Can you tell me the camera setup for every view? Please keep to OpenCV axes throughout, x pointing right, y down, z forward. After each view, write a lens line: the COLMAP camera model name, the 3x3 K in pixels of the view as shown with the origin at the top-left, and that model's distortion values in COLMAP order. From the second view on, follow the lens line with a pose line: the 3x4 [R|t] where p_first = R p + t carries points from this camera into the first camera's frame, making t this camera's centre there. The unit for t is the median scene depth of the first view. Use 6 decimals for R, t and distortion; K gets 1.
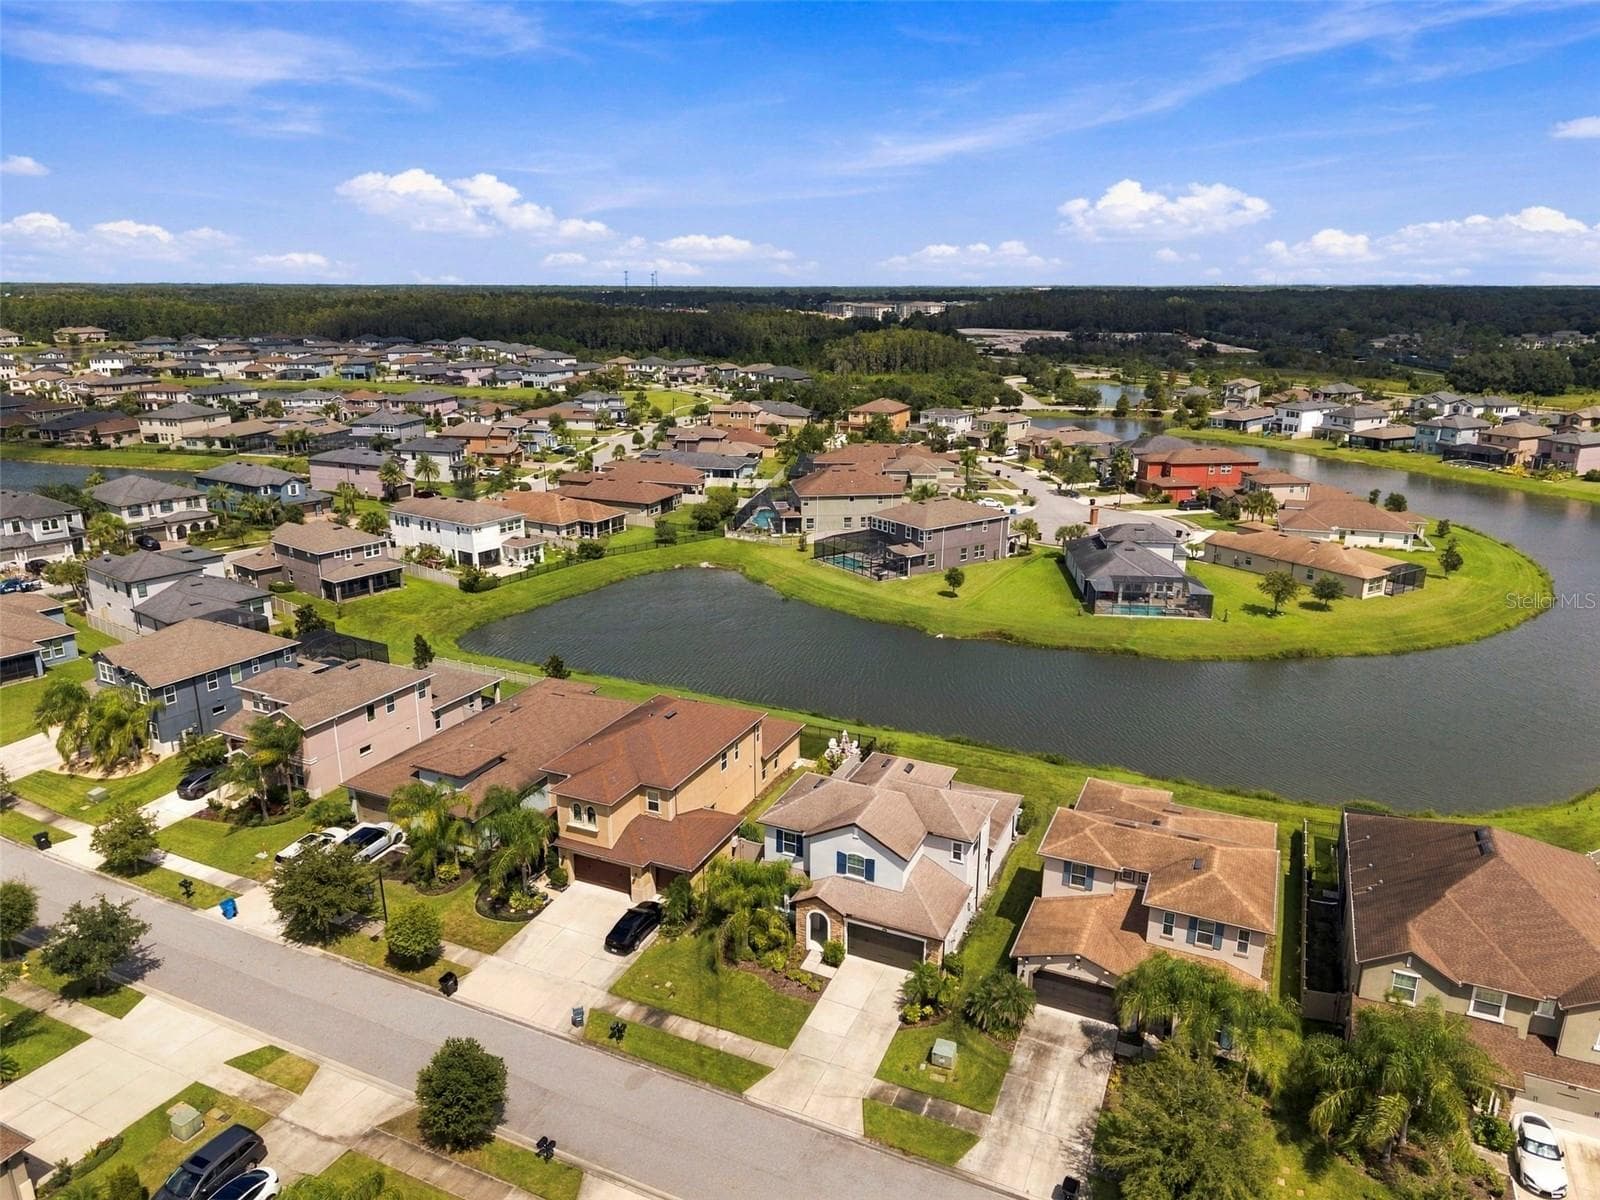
lens RADIAL K [[1066.8, 0, 800.0], [0, 1066.8, 600.0], [0, 0, 1]] dist [0.071878, -0.084295]
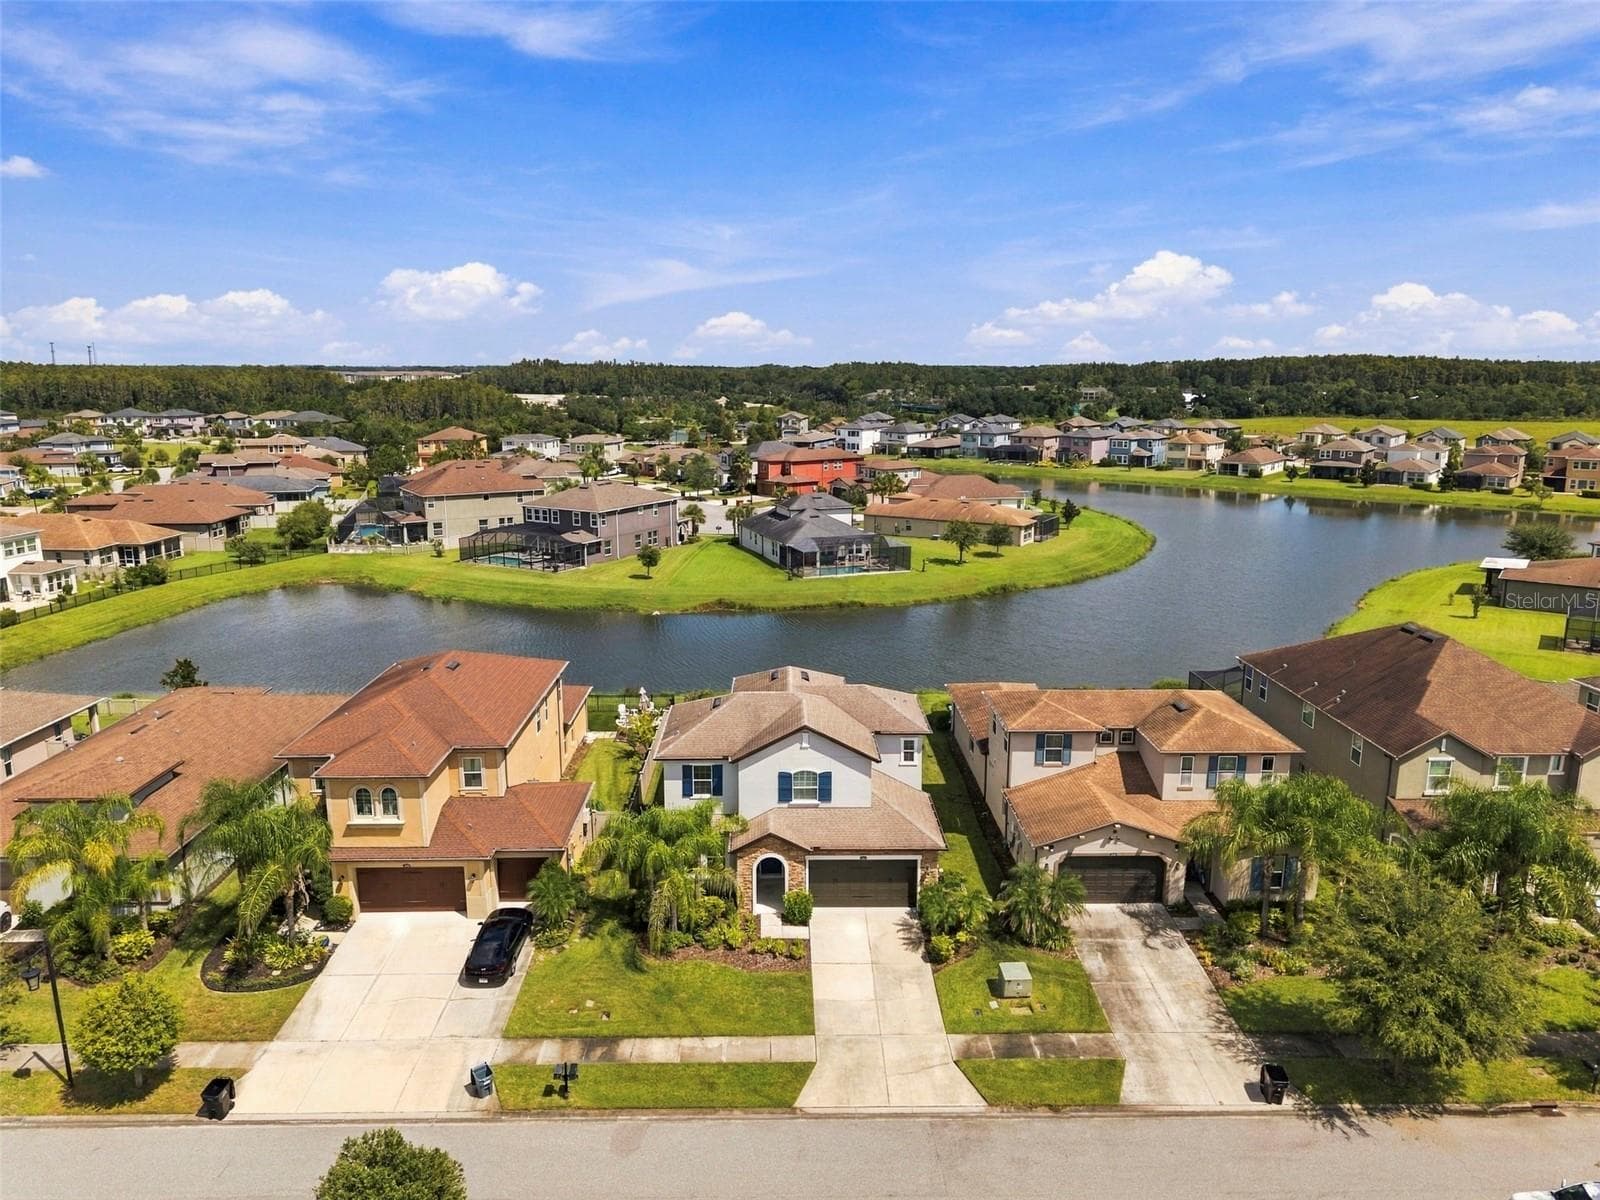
lens RADIAL K [[1066.8, 0, 800.0], [0, 1066.8, 600.0], [0, 0, 1]] dist [0.071878, -0.084295]
pose [[0.902377, -0.095359, 0.420264, -0.225997], [0.125554, 0.991079, -0.044708, 0.135653], [-0.412251, 0.093109, 0.906300, 0.279377]]
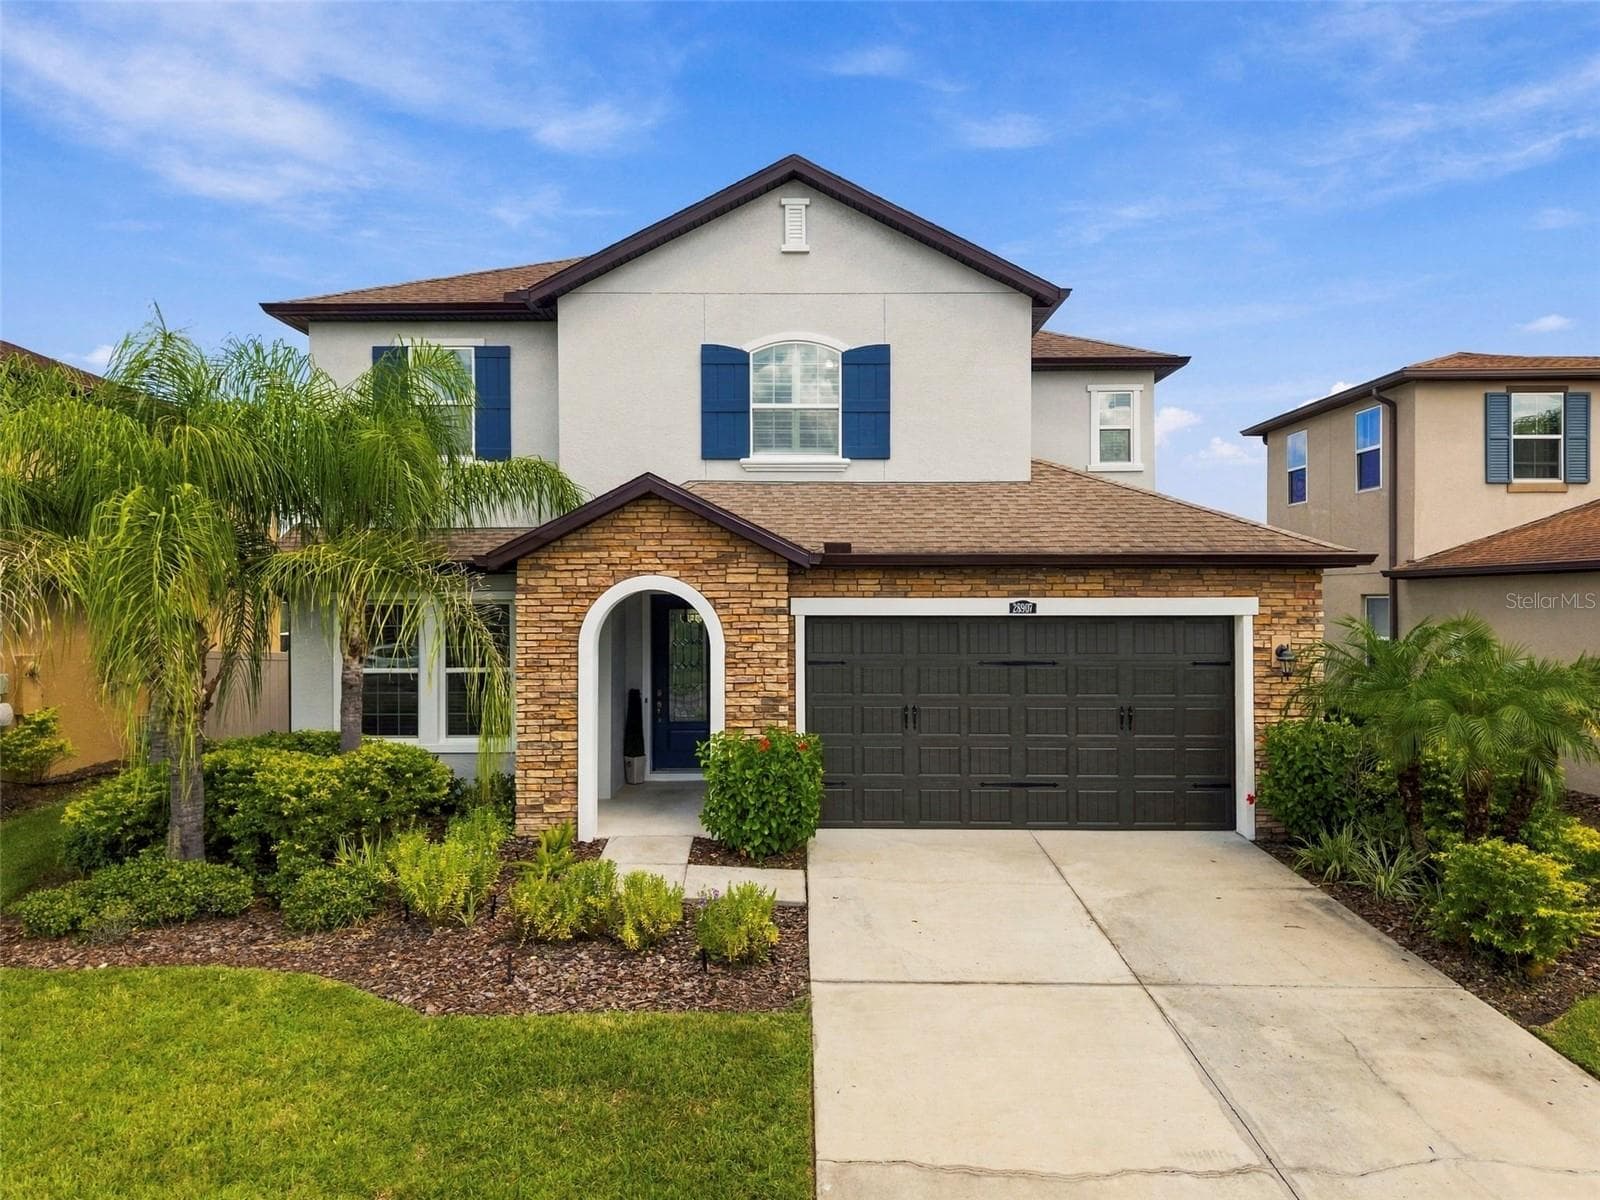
lens RADIAL K [[1066.8, 0, 800.0], [0, 1066.8, 600.0], [0, 0, 1]] dist [0.071878, -0.084295]
pose [[0.912395, -0.009639, 0.409197, -0.030525], [0.121317, 0.961170, -0.247861, 0.302177], [-0.390919, 0.275789, 0.878136, 0.737478]]
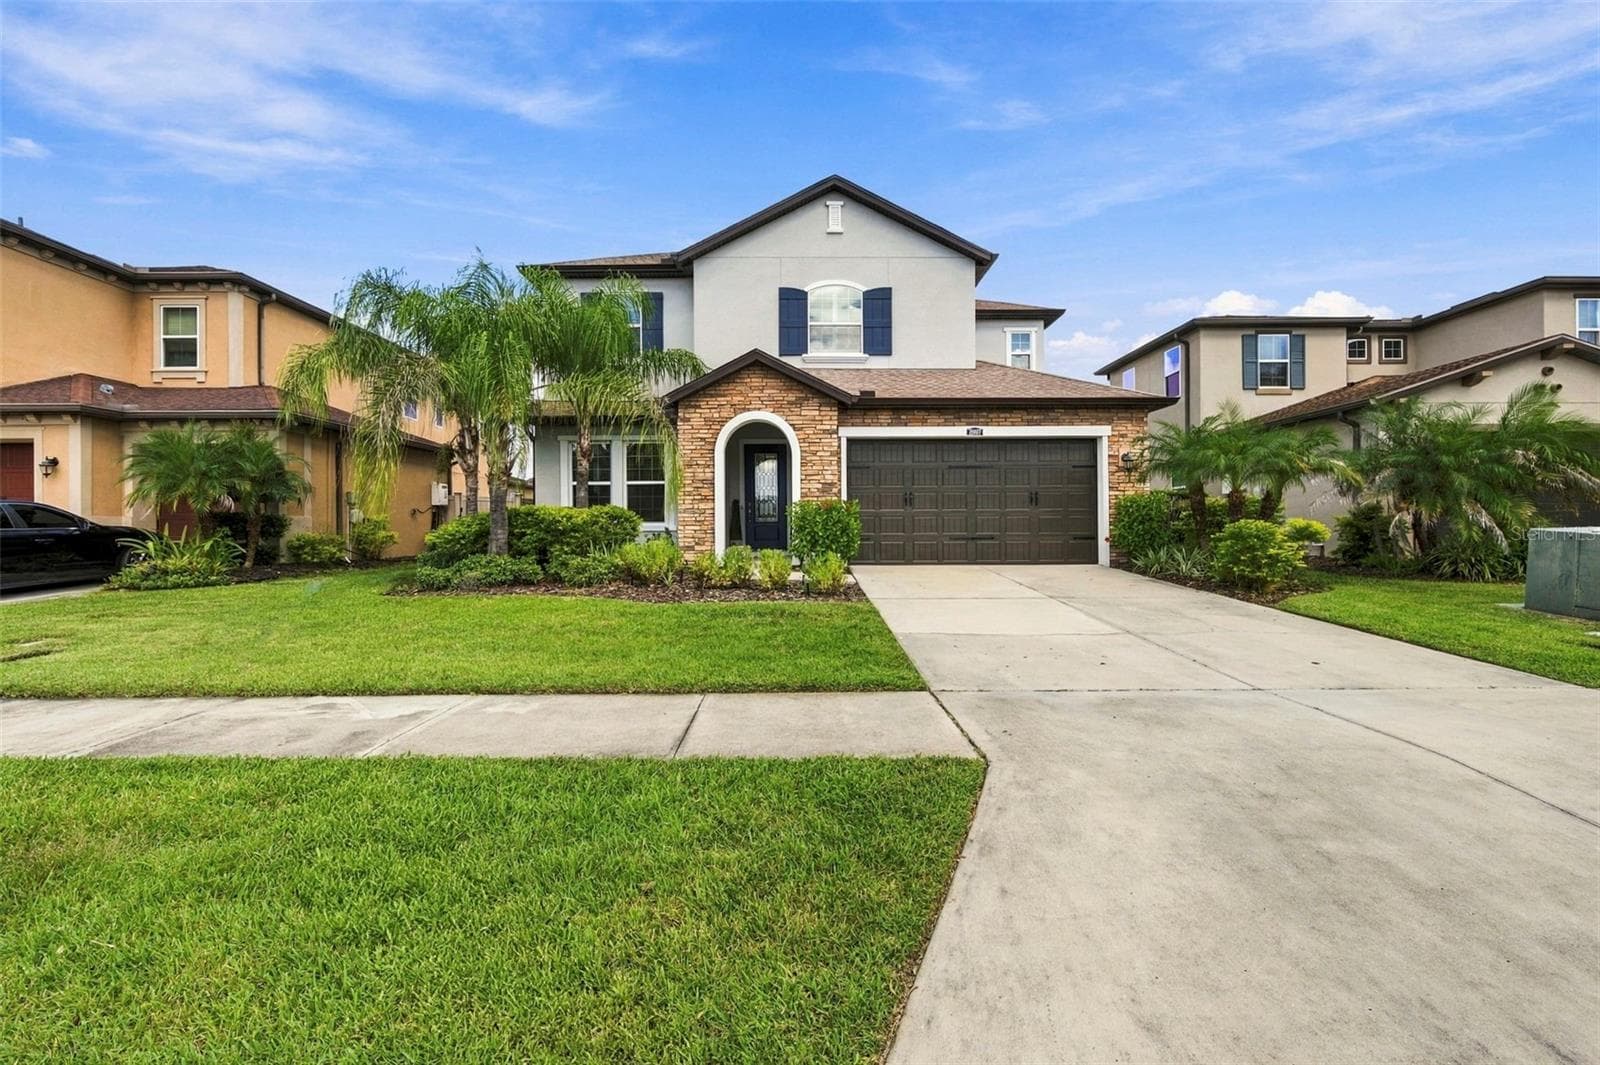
lens RADIAL K [[718.0, 0, 800.0], [0, 718.0, 532.5], [0, 0, 1]] dist [0.002710, 0.000194]
pose [[0.909408, -0.008504, 0.415819, -0.051428], [0.125928, 0.958491, -0.255805, 0.333749], [-0.396384, 0.284995, 0.872730, 0.730811]]
